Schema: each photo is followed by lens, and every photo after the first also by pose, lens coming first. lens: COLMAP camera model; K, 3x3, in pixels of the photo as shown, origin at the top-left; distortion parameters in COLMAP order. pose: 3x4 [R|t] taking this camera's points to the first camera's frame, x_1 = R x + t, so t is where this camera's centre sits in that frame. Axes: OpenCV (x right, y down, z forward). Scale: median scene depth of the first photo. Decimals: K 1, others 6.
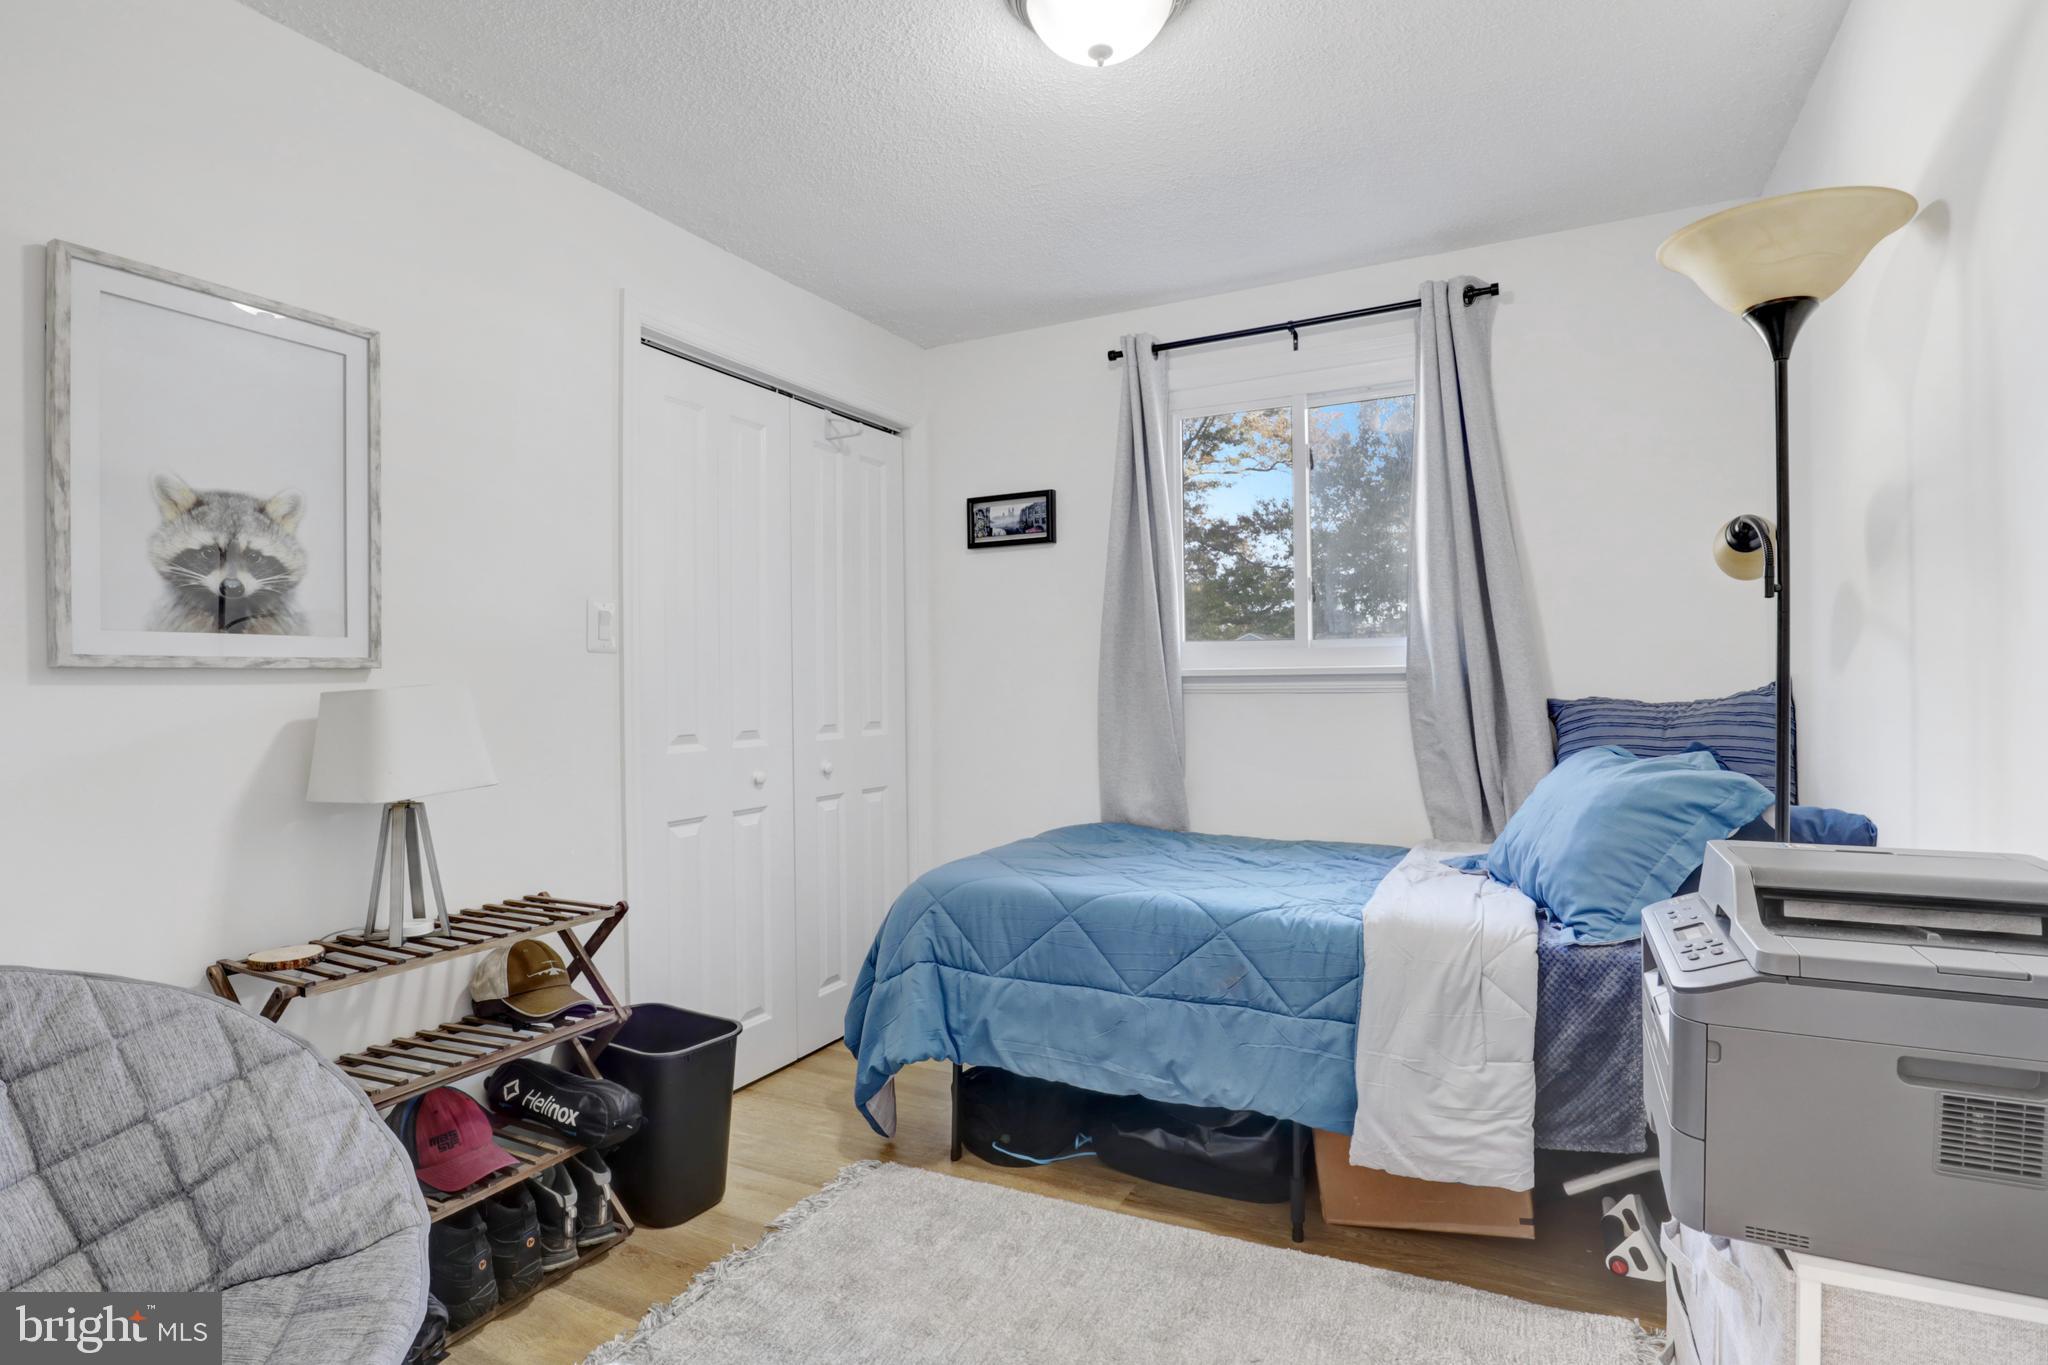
lens RADIAL K [[1024.3, 0, 1000.0], [0, 1024.3, 678.3], [0, 0, 1]] dist [-0.022801, 0.001073]
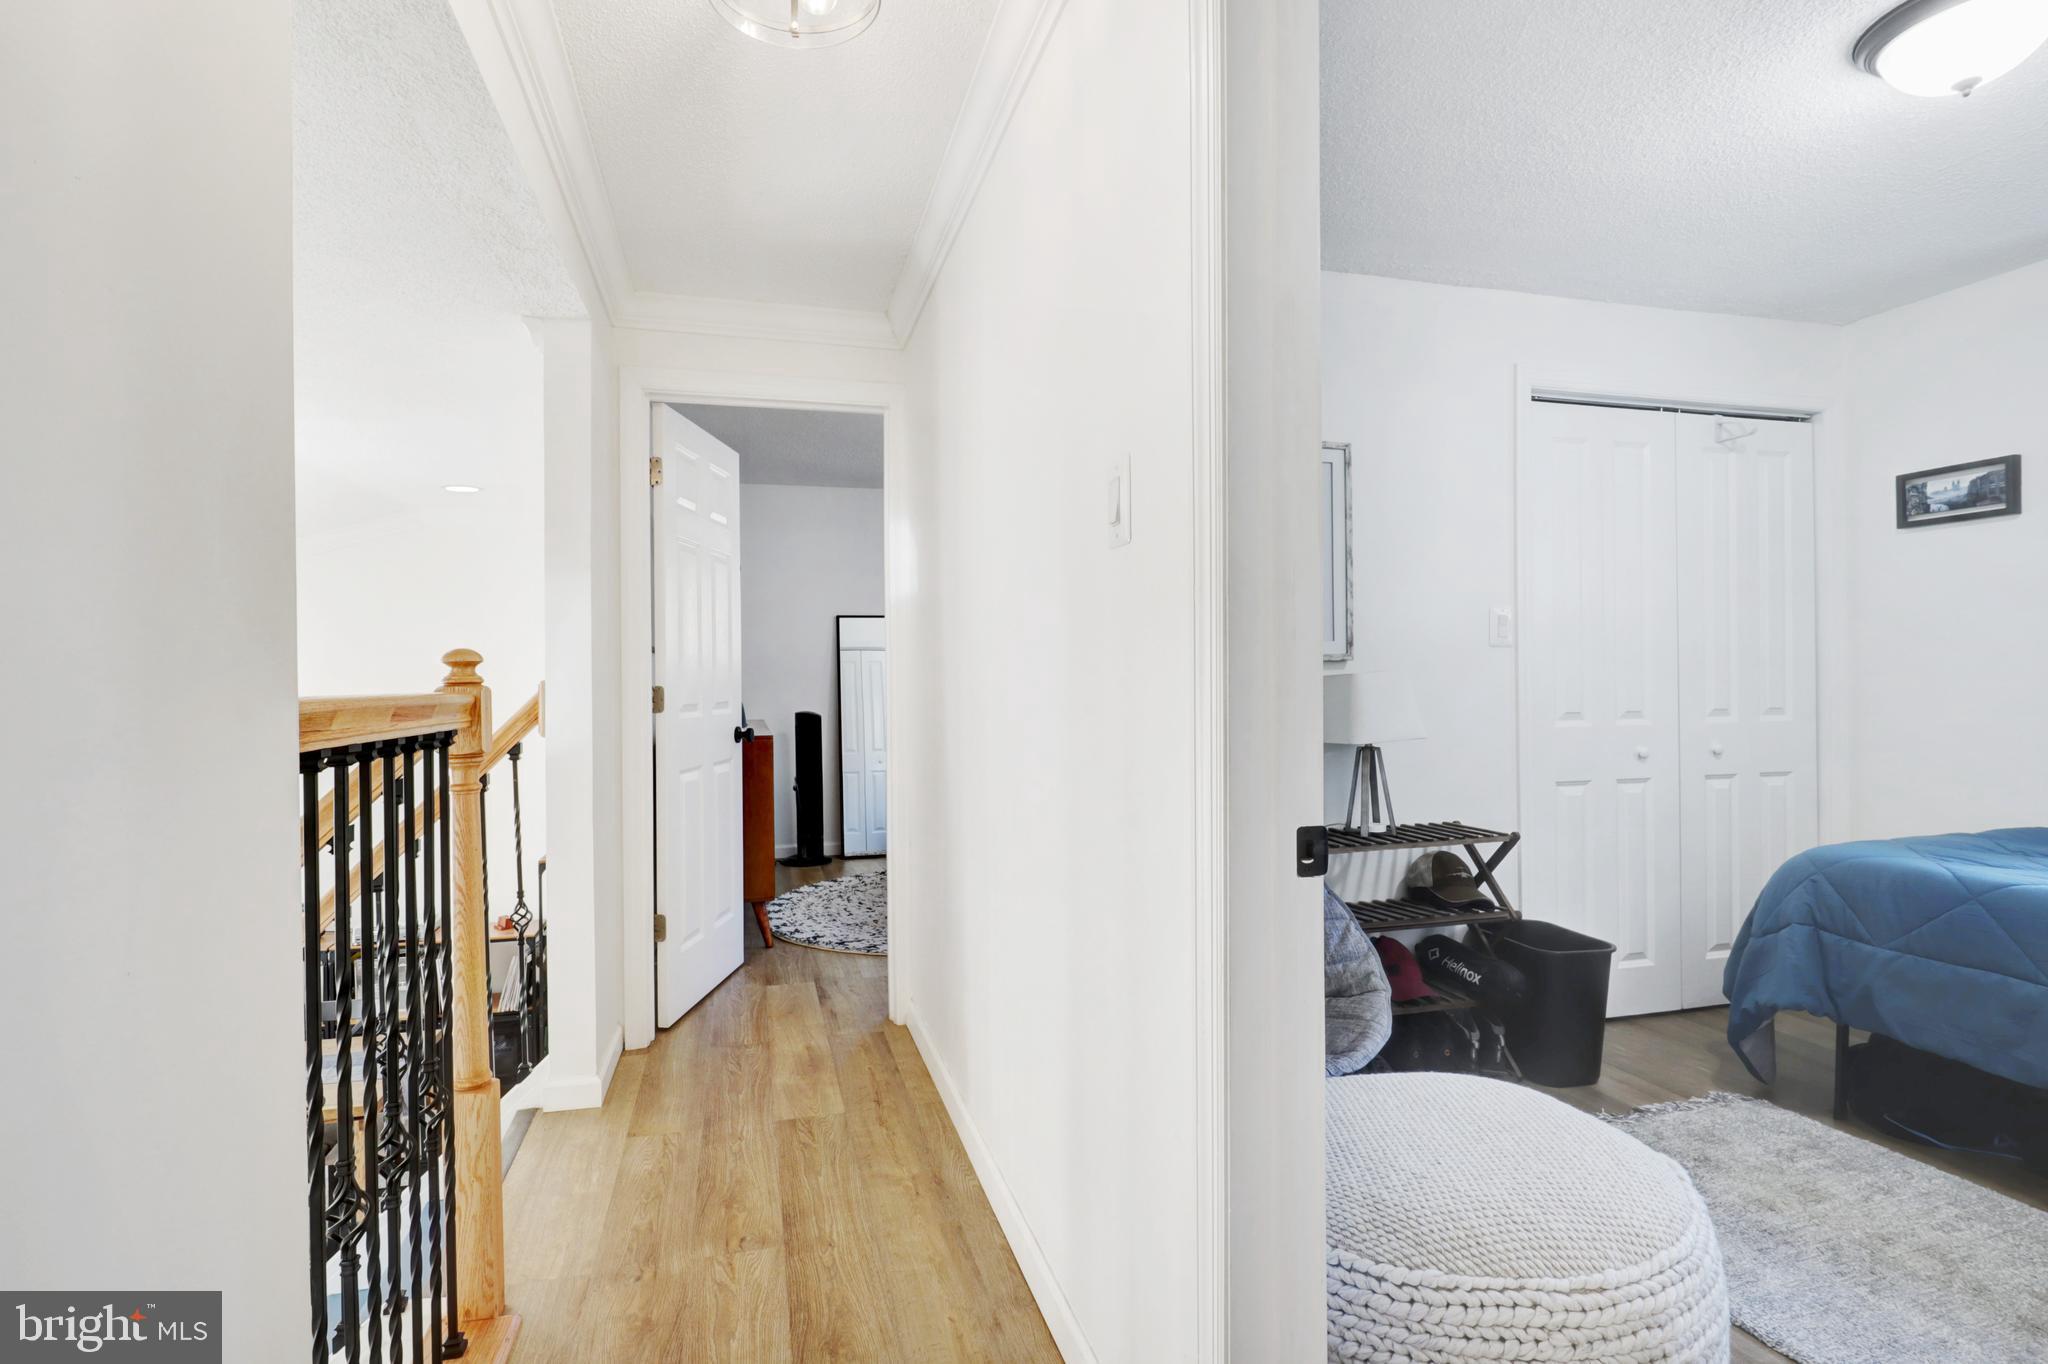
lens RADIAL K [[1024.3, 0, 1000.0], [0, 1024.3, 677.8], [0, 0, 1]] dist [-0.022801, 0.001073]
pose [[0.673658, 0.004420, -0.739030, 0.157547], [0.003973, 0.999946, 0.009601, -0.000505], [0.739033, -0.009404, 0.673604, -0.393523]]
